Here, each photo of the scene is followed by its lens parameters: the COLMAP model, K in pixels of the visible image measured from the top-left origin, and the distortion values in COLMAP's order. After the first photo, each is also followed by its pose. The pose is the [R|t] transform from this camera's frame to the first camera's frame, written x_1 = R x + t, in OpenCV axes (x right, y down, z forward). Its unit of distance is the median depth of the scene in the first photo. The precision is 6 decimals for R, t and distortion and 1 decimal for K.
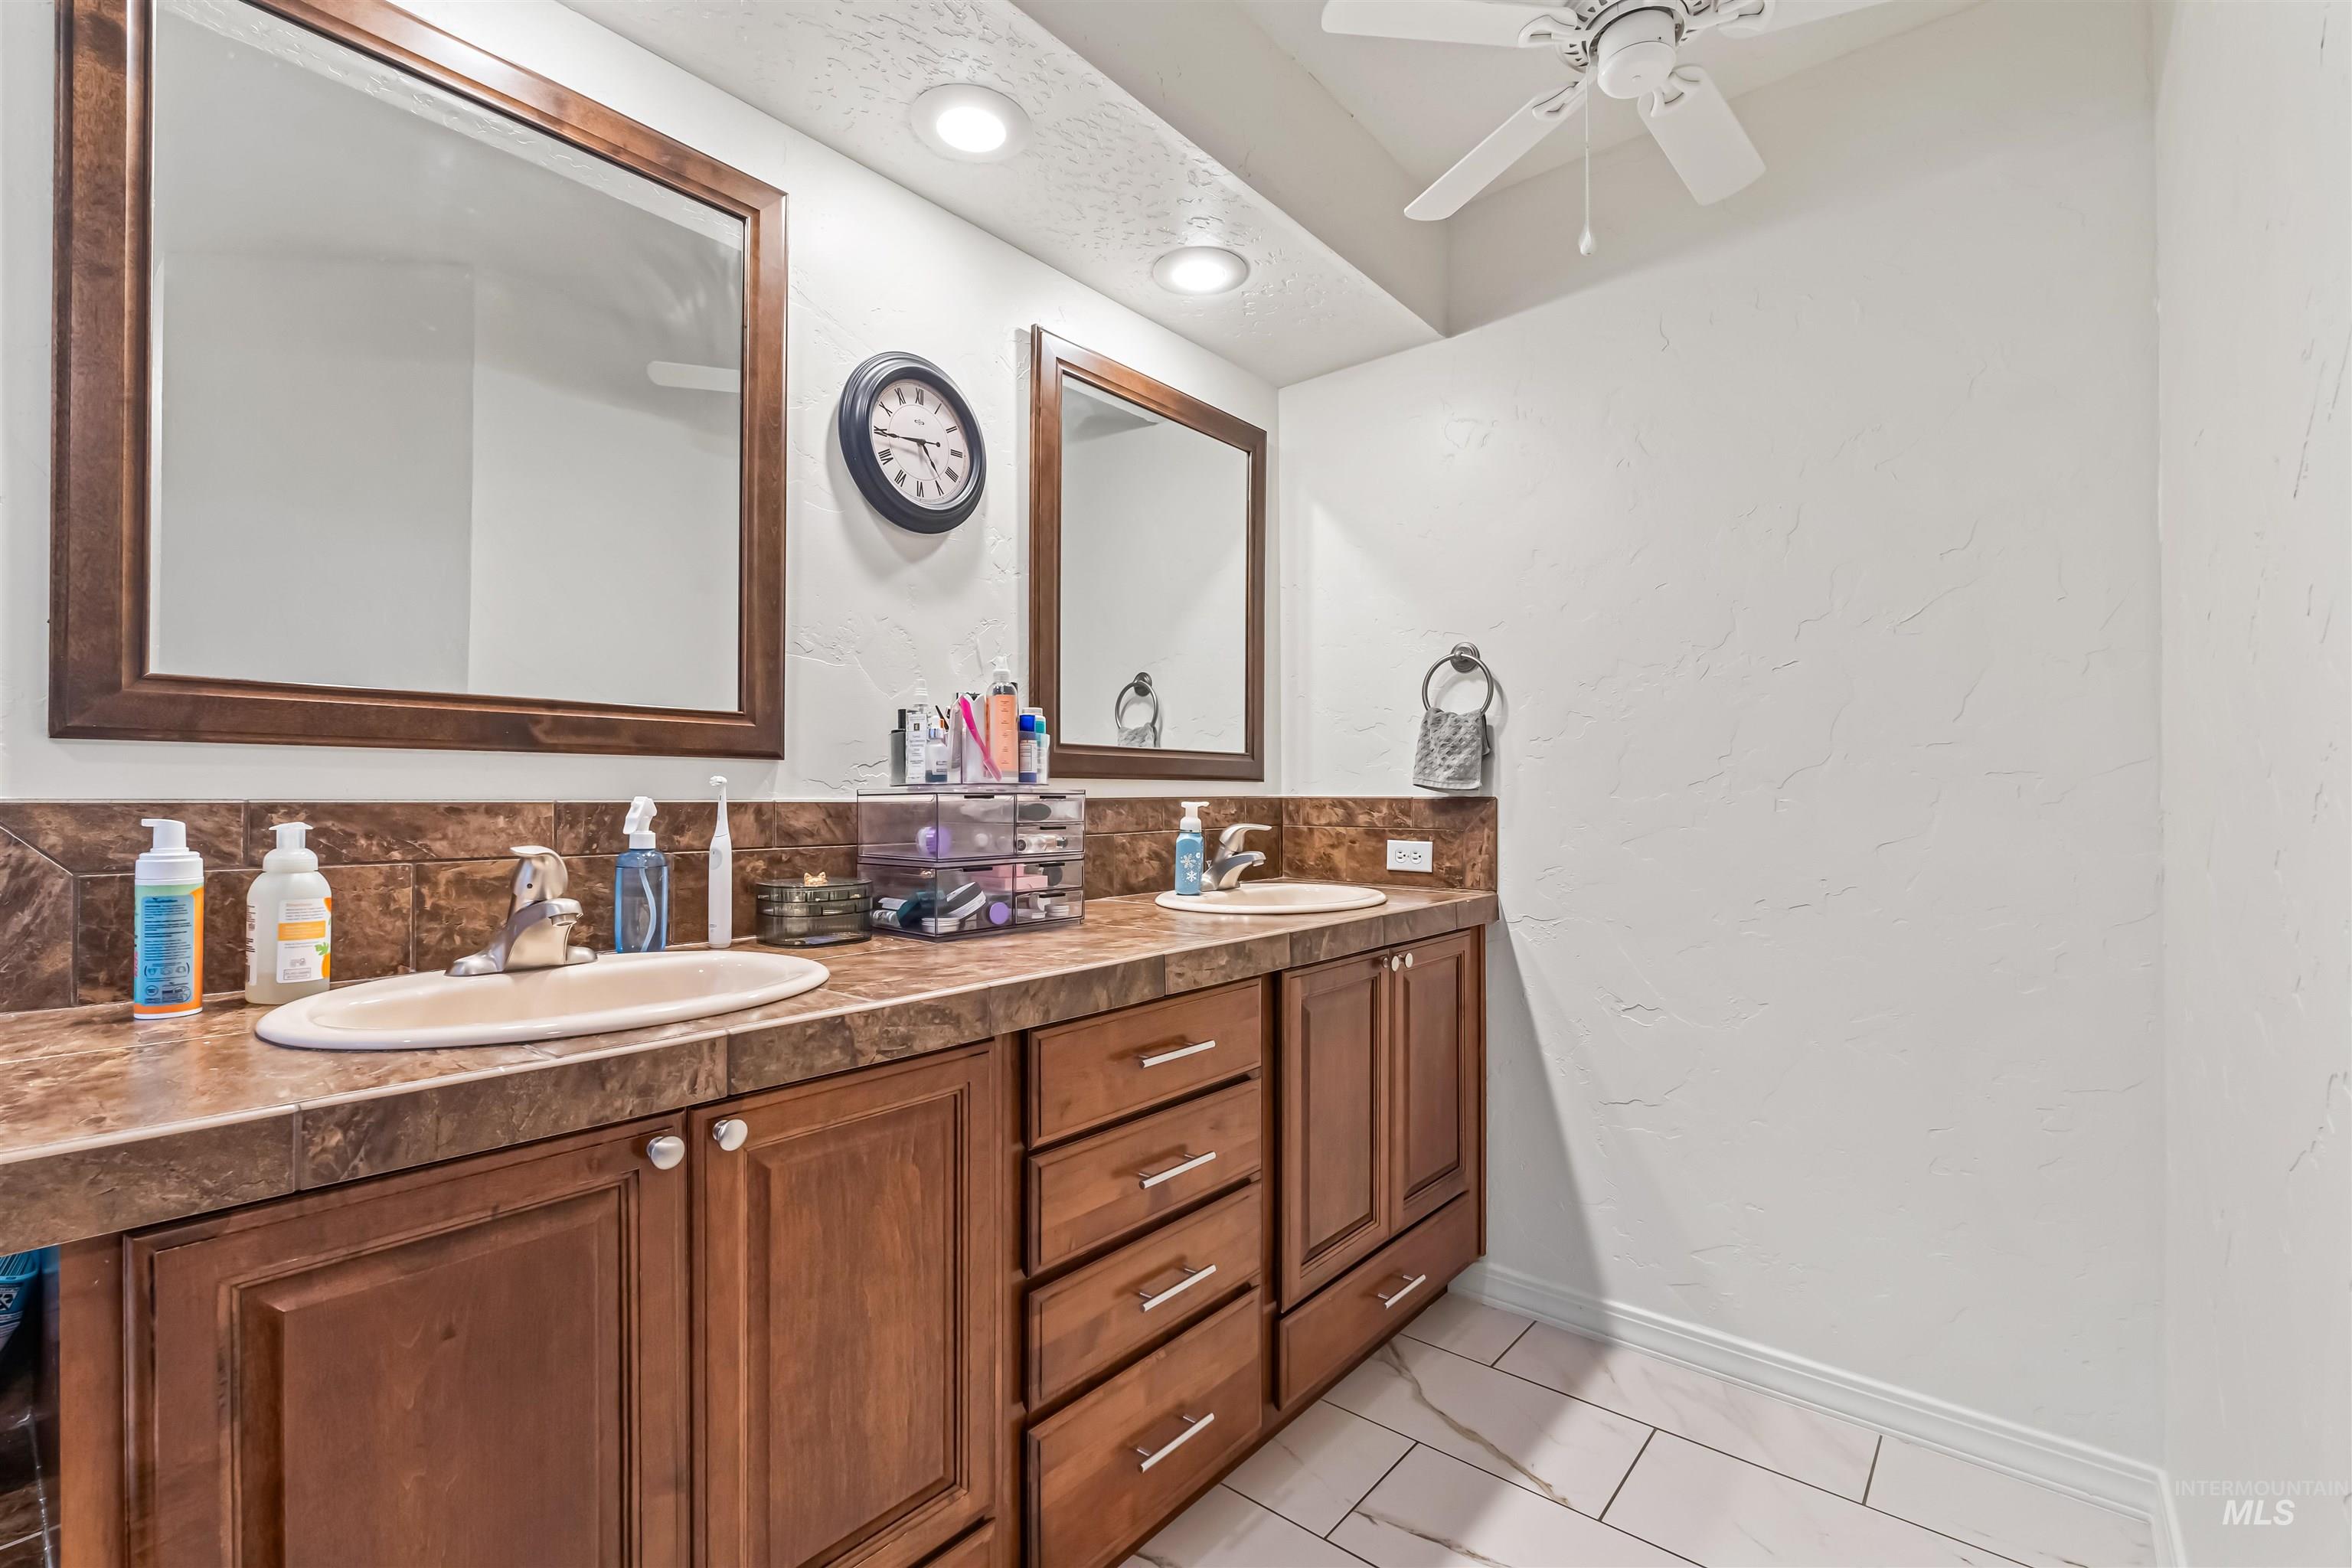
lens RADIAL K [[1042.0, 0, 1173.5], [0, 1042.0, 791.8], [0, 0, 1]] dist [-0.005491, 0.001117]
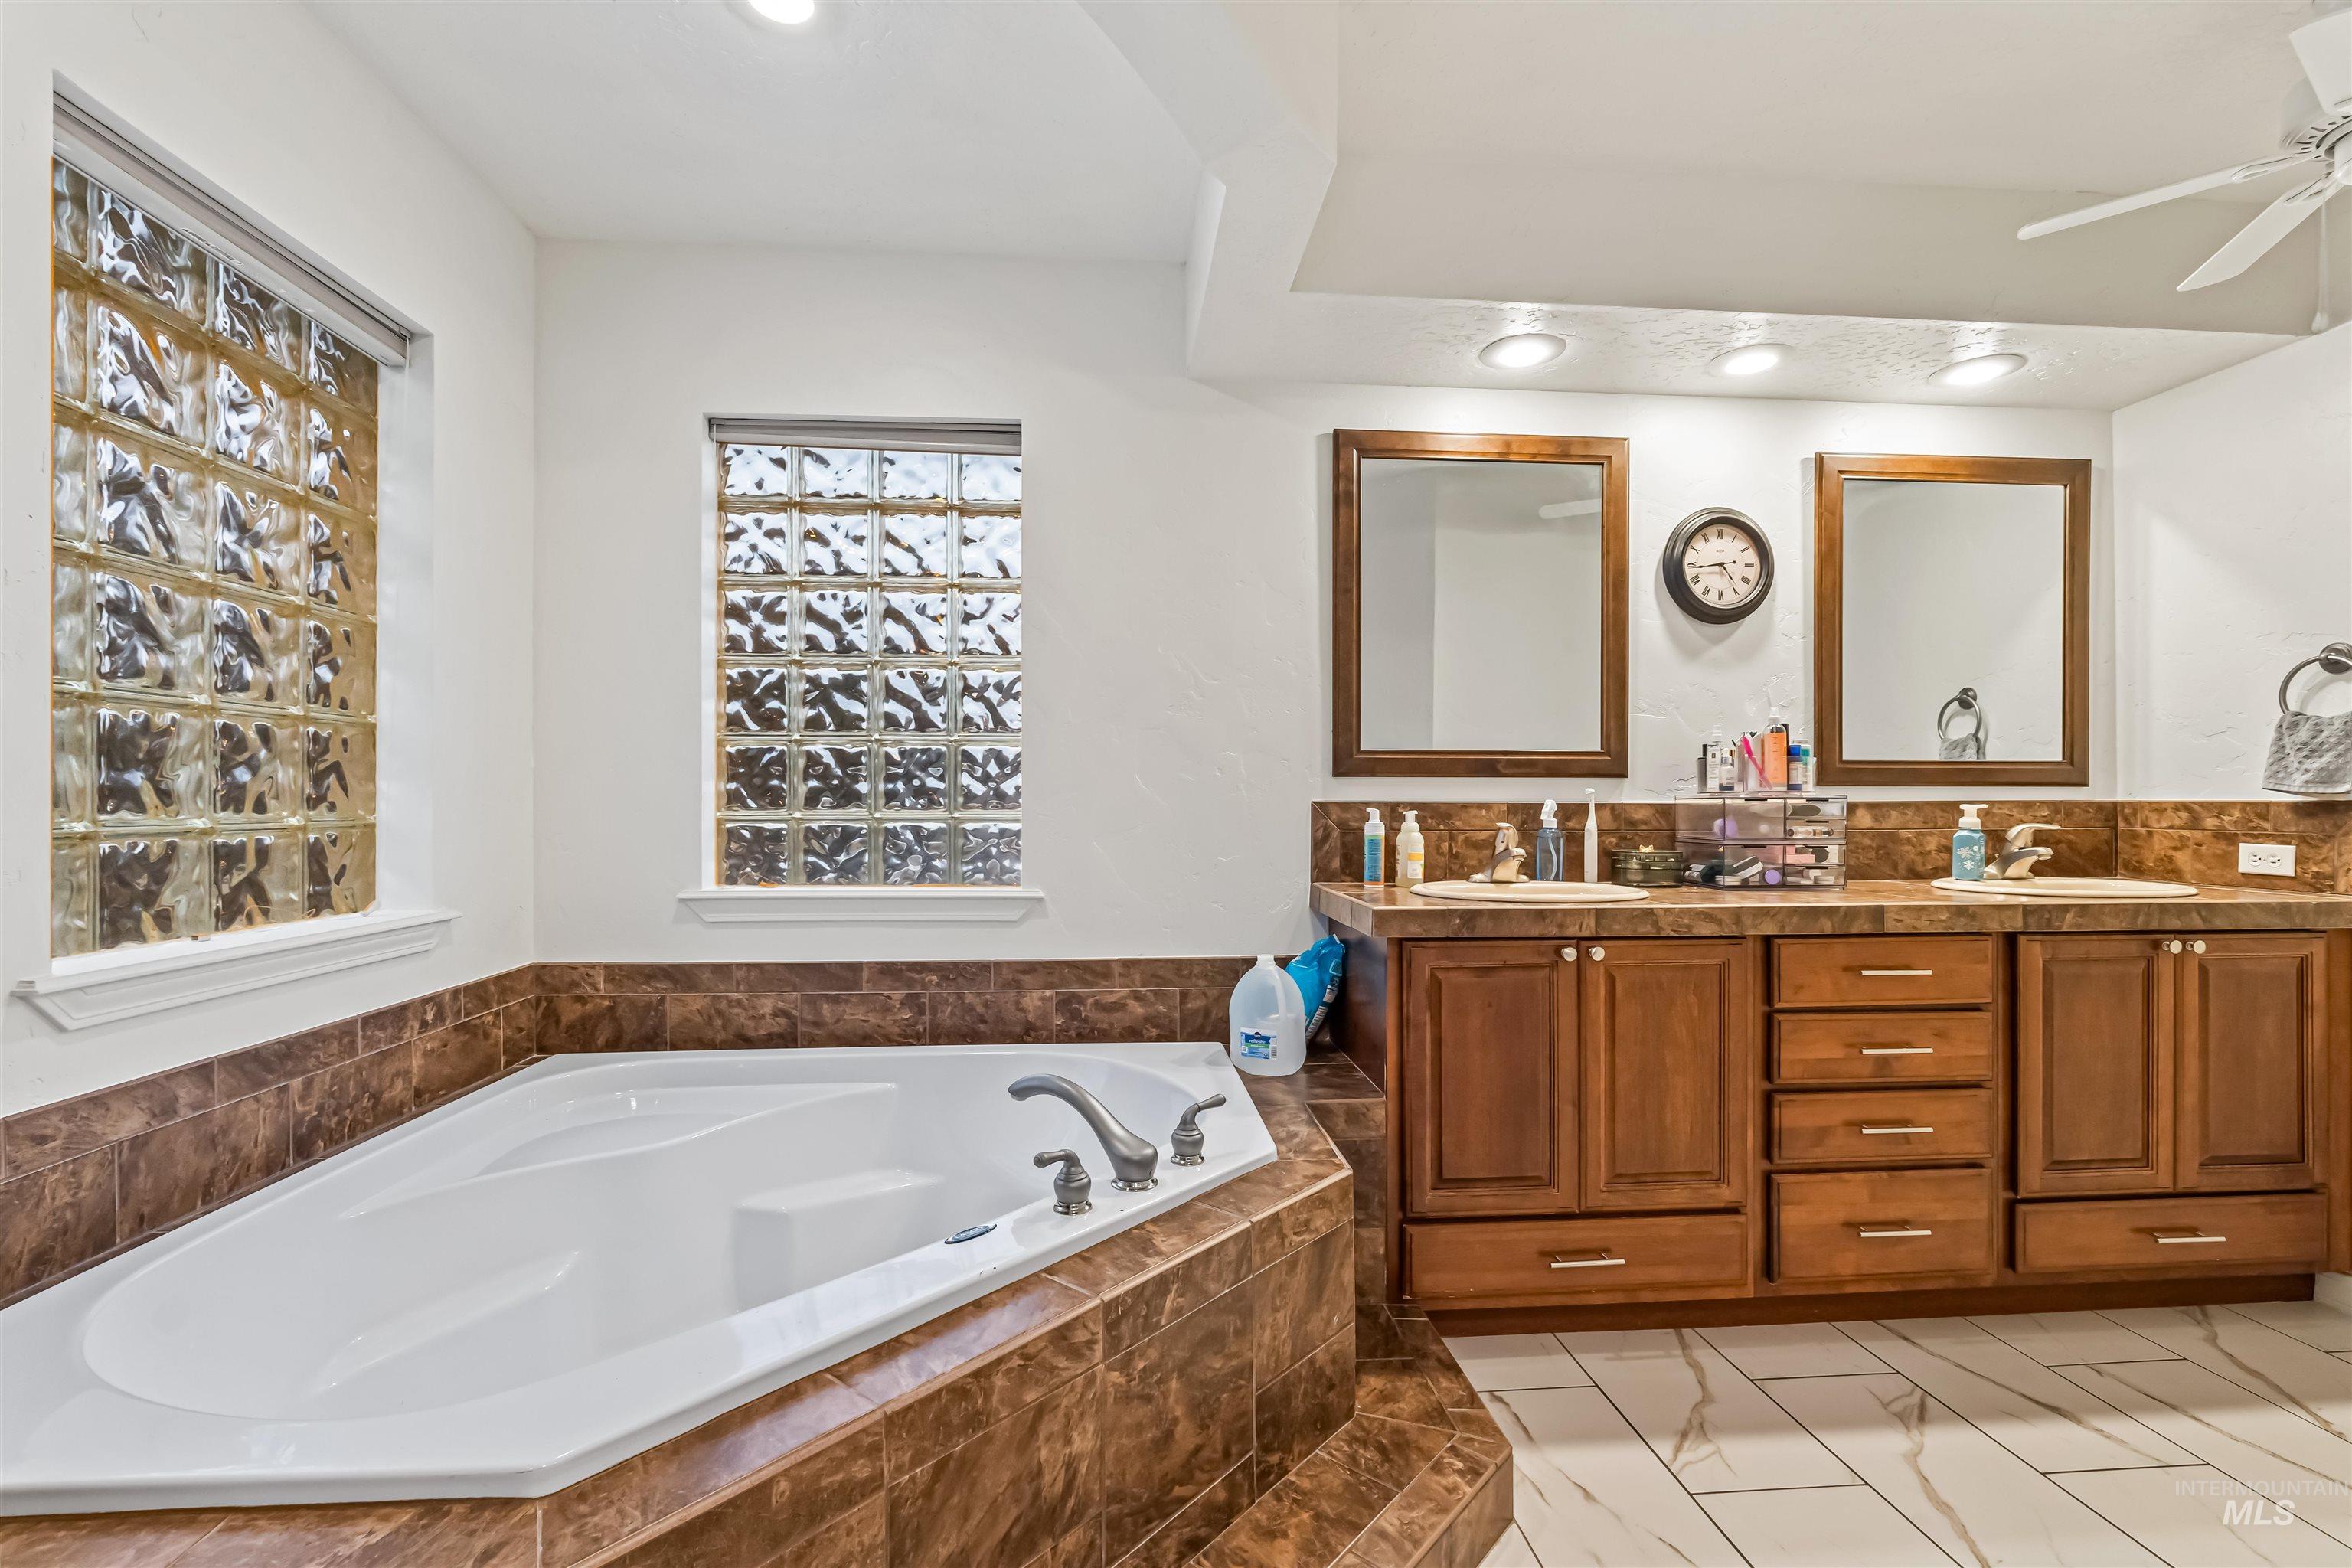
lens RADIAL K [[1042.0, 0, 1172.7], [0, 1042.0, 799.0], [0, 0, 1]] dist [-0.005491, 0.001117]
pose [[0.705335, -0.001262, -0.708873, 0.288344], [0.002522, 0.999997, 0.000729, -0.000069], [0.708870, -0.002302, 0.705336, -0.681508]]
